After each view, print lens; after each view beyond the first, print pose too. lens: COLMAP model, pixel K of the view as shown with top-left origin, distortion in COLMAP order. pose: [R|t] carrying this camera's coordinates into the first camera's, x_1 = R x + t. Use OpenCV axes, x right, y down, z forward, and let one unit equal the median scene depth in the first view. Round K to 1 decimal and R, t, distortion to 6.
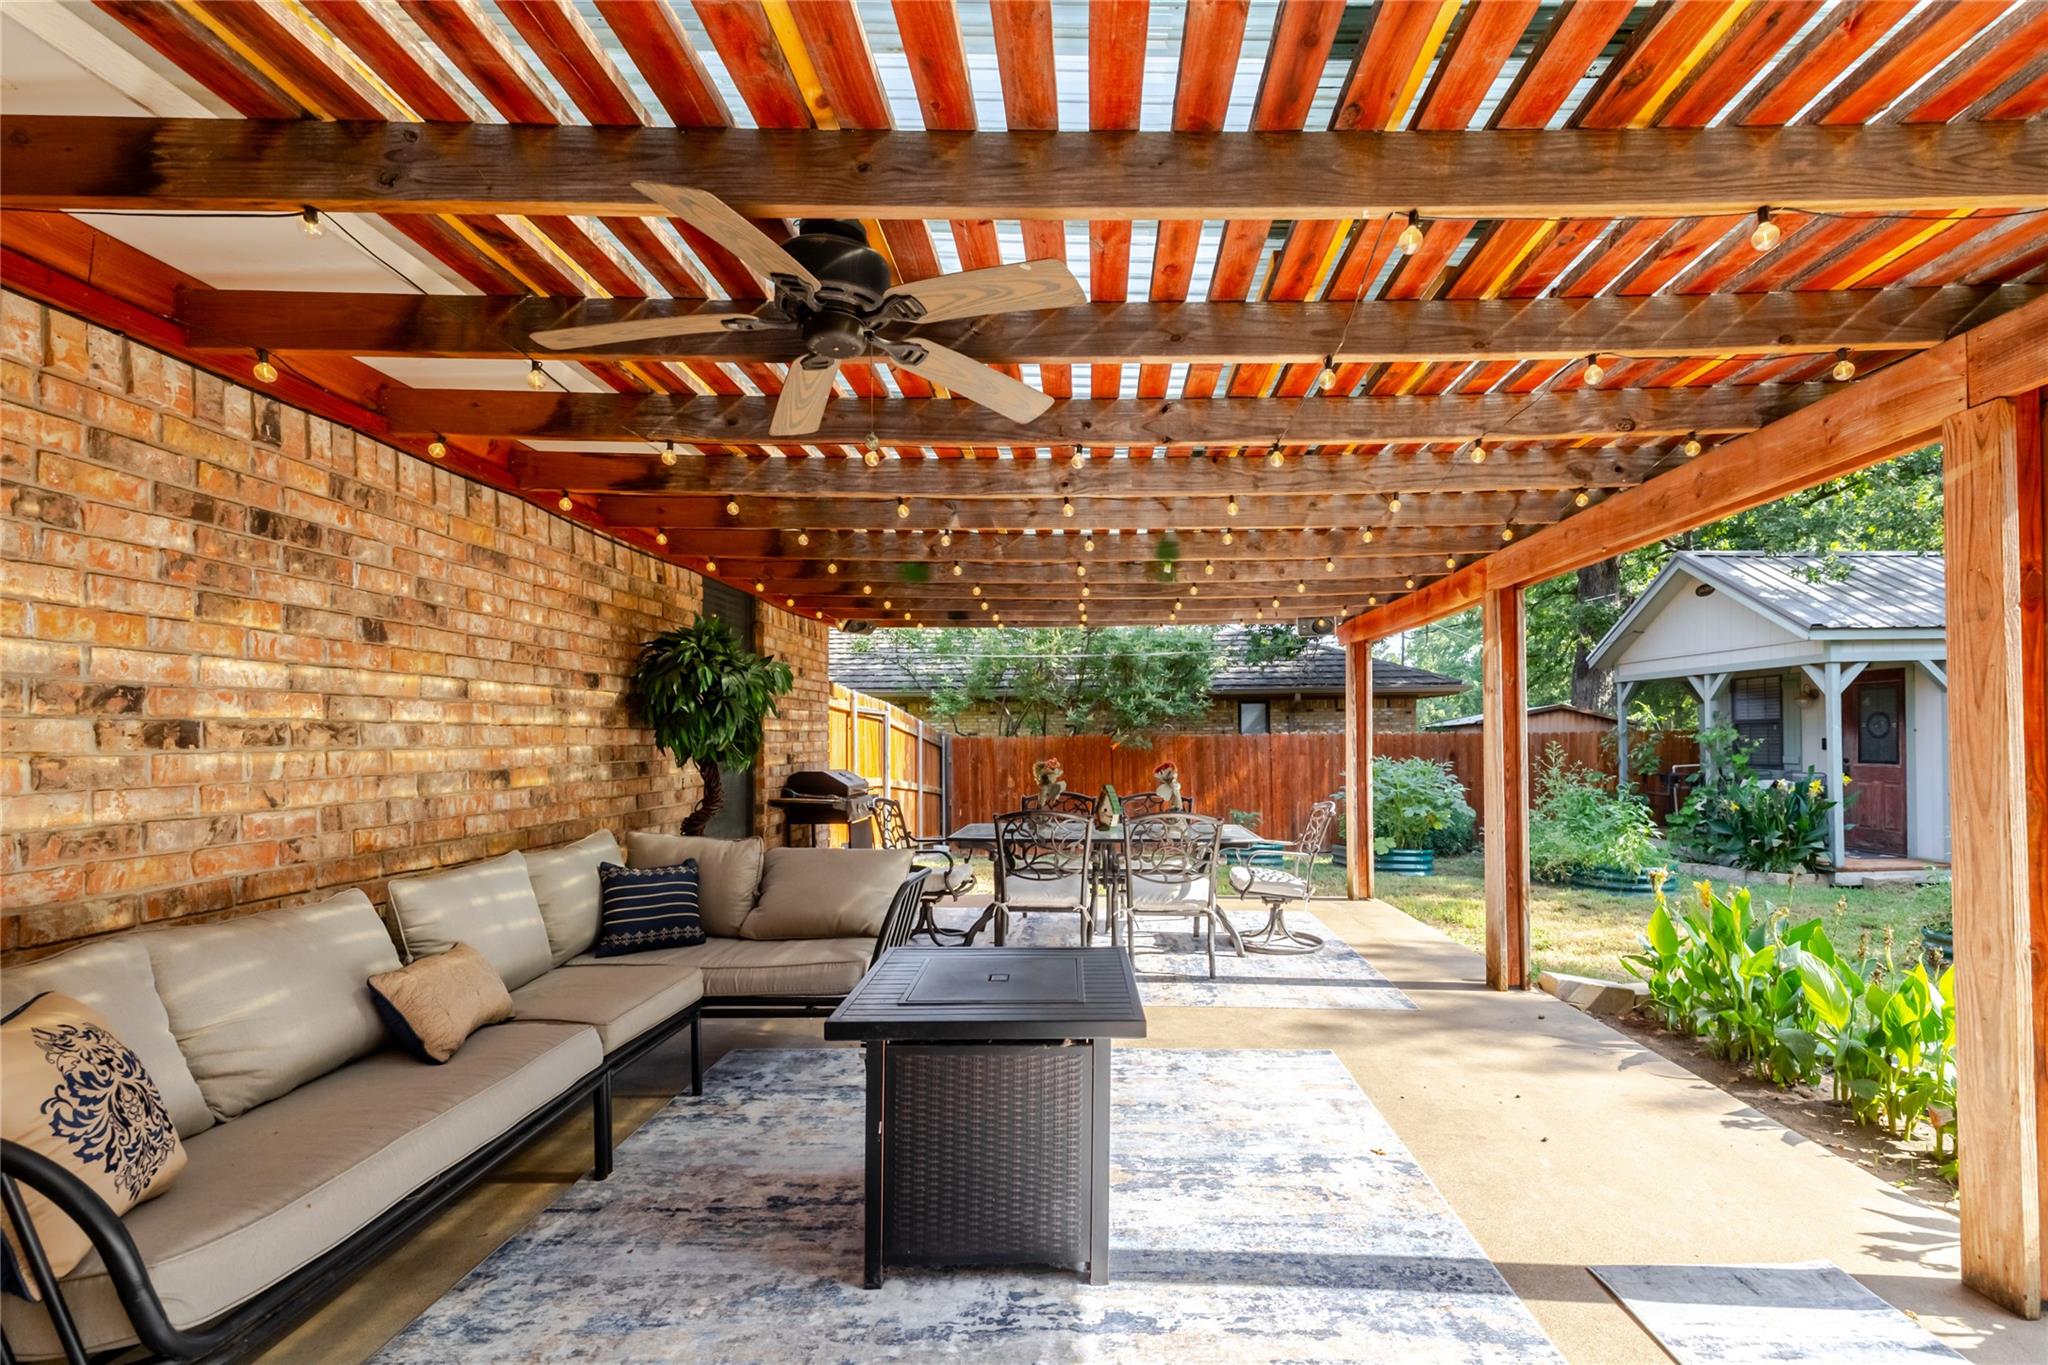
lens RADIAL K [[875.8, 0, 1024.7], [0, 875.8, 695.6], [0, 0, 1]] dist [-0.001905, 0.001238]
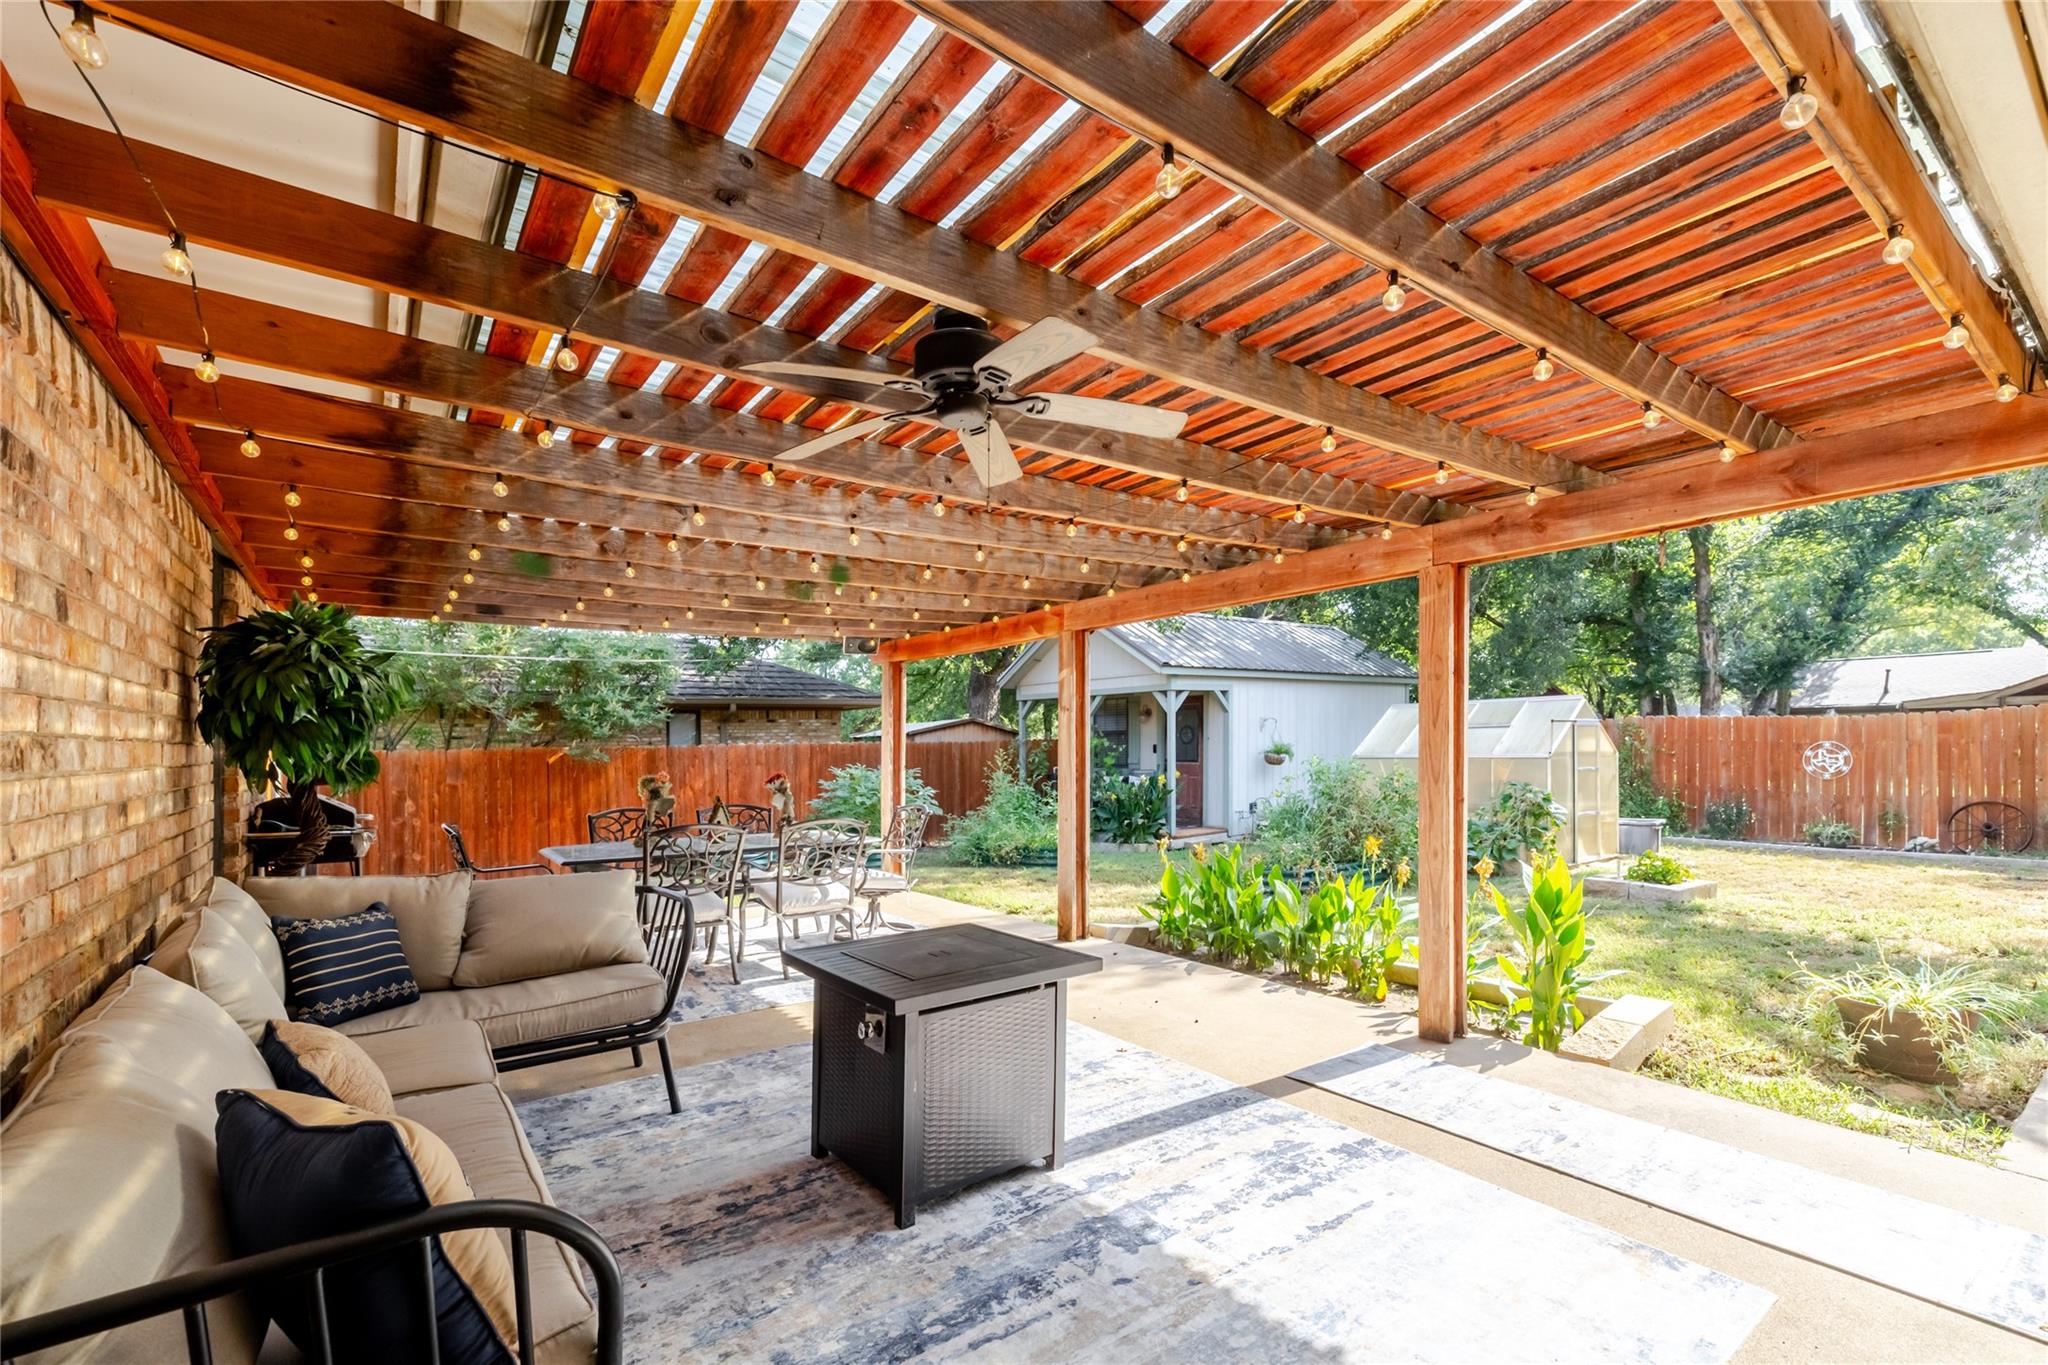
lens RADIAL K [[875.8, 0, 1016.8], [0, 875.8, 712.2], [0, 0, 1]] dist [-0.001905, 0.001238]
pose [[0.816525, 0.013124, 0.577161, -0.337880], [-0.016948, 0.999856, 0.001241, -0.001553], [-0.577061, -0.010795, 0.816629, -0.007058]]
